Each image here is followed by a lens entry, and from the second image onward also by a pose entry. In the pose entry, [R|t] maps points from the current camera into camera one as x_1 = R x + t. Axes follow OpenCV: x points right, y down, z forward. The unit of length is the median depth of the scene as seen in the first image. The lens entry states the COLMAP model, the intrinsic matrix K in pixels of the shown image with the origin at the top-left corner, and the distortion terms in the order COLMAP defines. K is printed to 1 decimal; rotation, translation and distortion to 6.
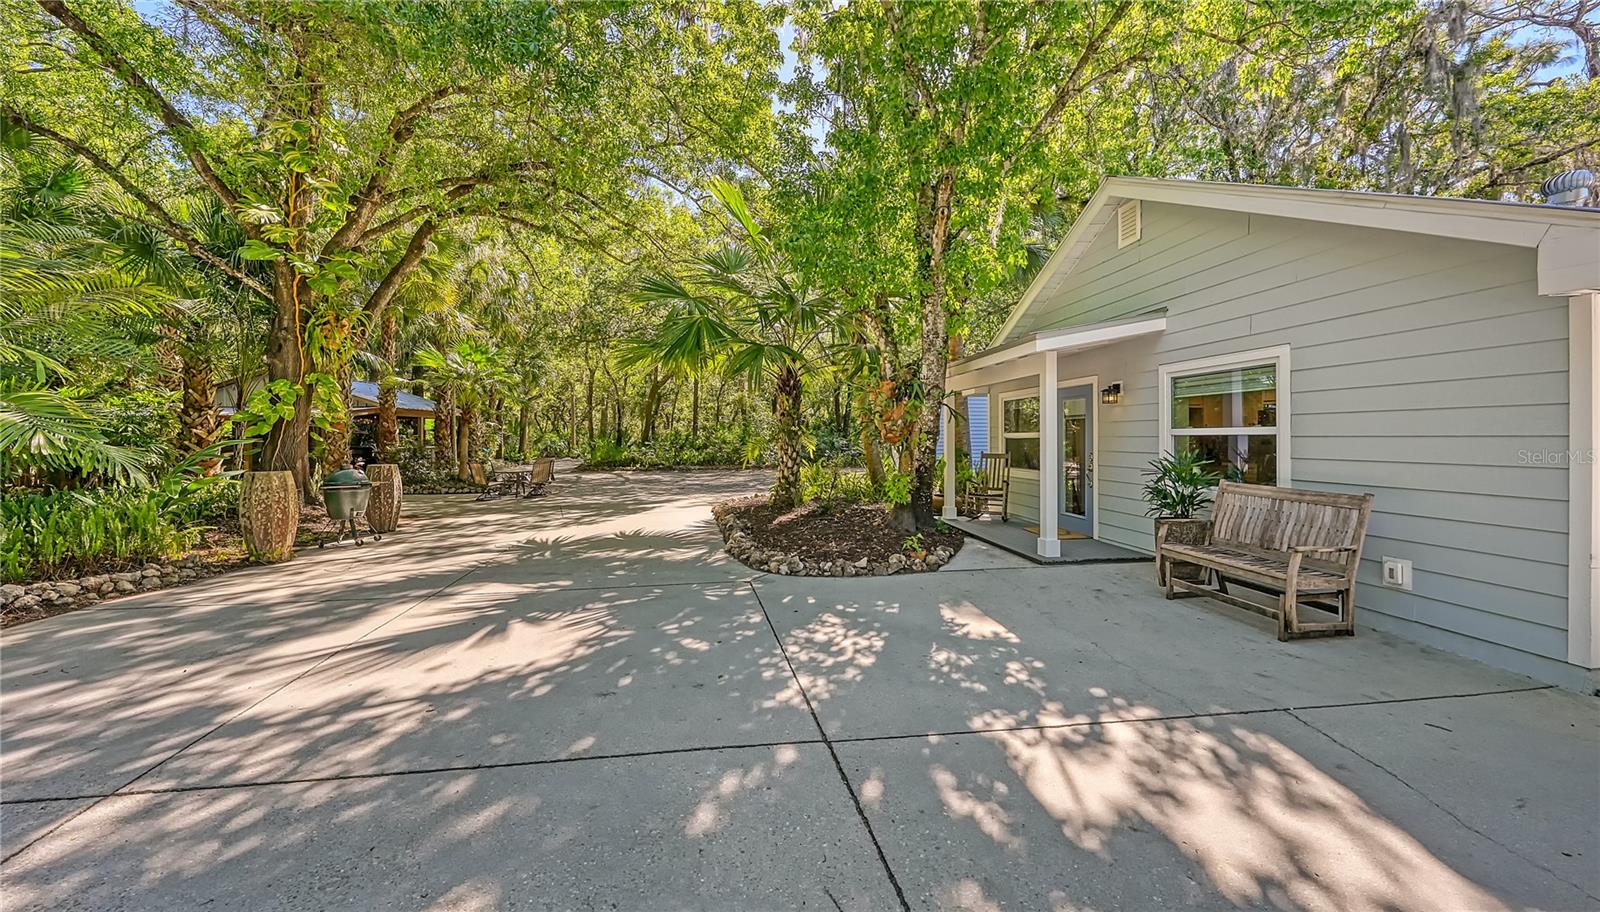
lens RADIAL K [[564.6, 0, 803.0], [0, 564.6, 444.5], [0, 0, 1]] dist [-0.001852, -0.000059]
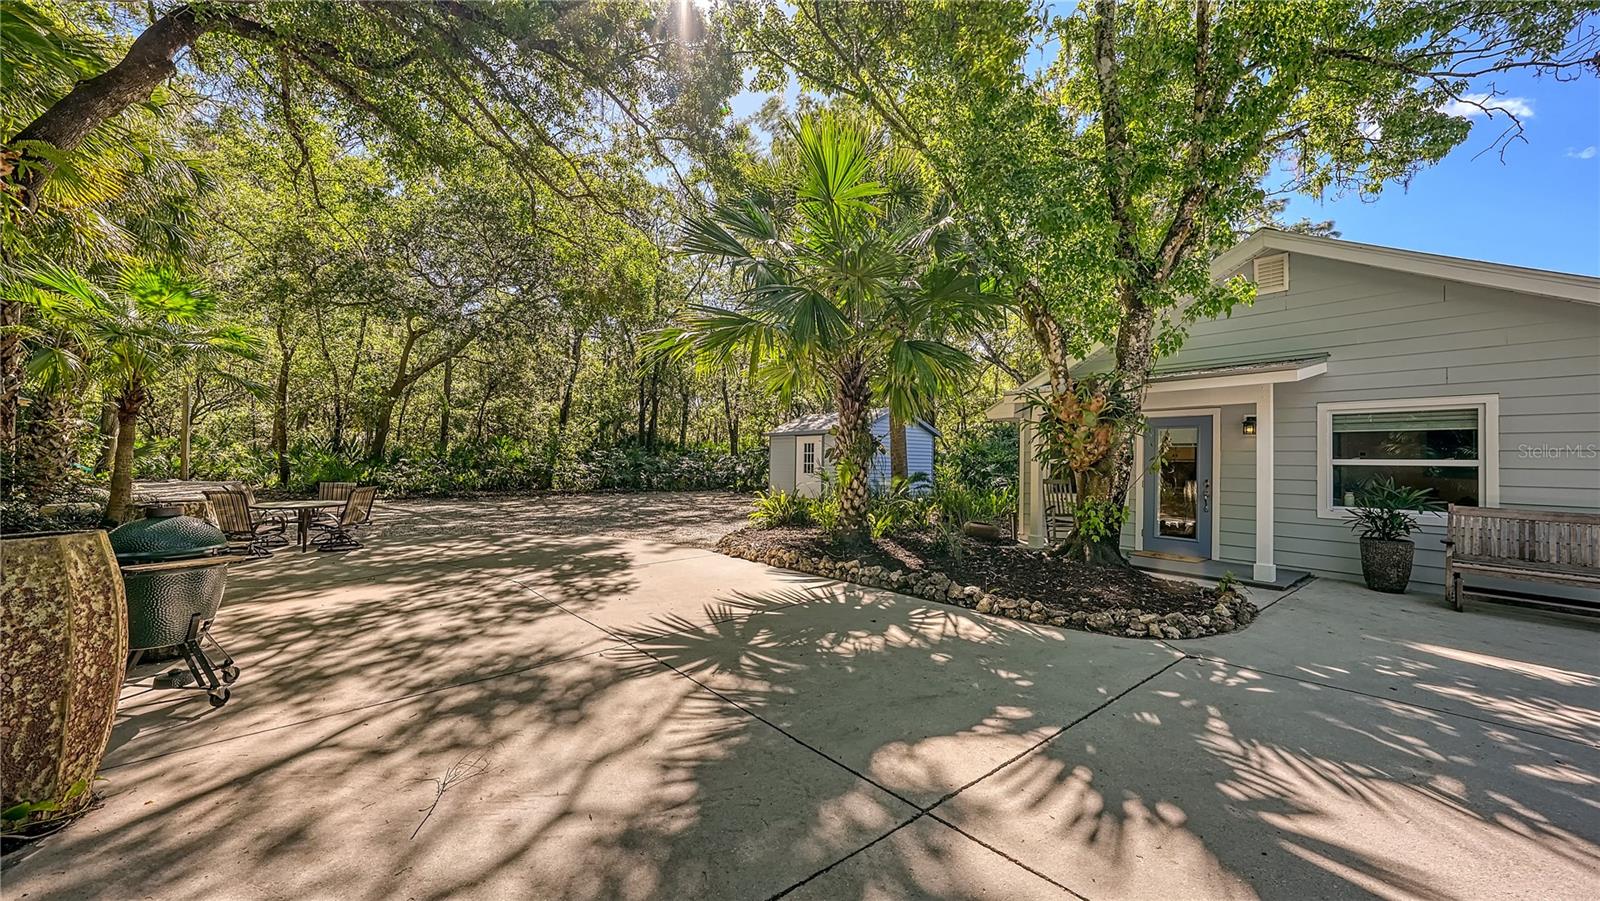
lens RADIAL K [[551.0, 0, 799.3], [0, 551.0, 458.7], [0, 0, 1]] dist [-0.005332, 0.000017]
pose [[0.857897, 0.022206, 0.513341, -1.072234], [-0.014092, 0.999707, -0.019696, 0.009712], [-0.513628, 0.009663, 0.857959, 0.759484]]
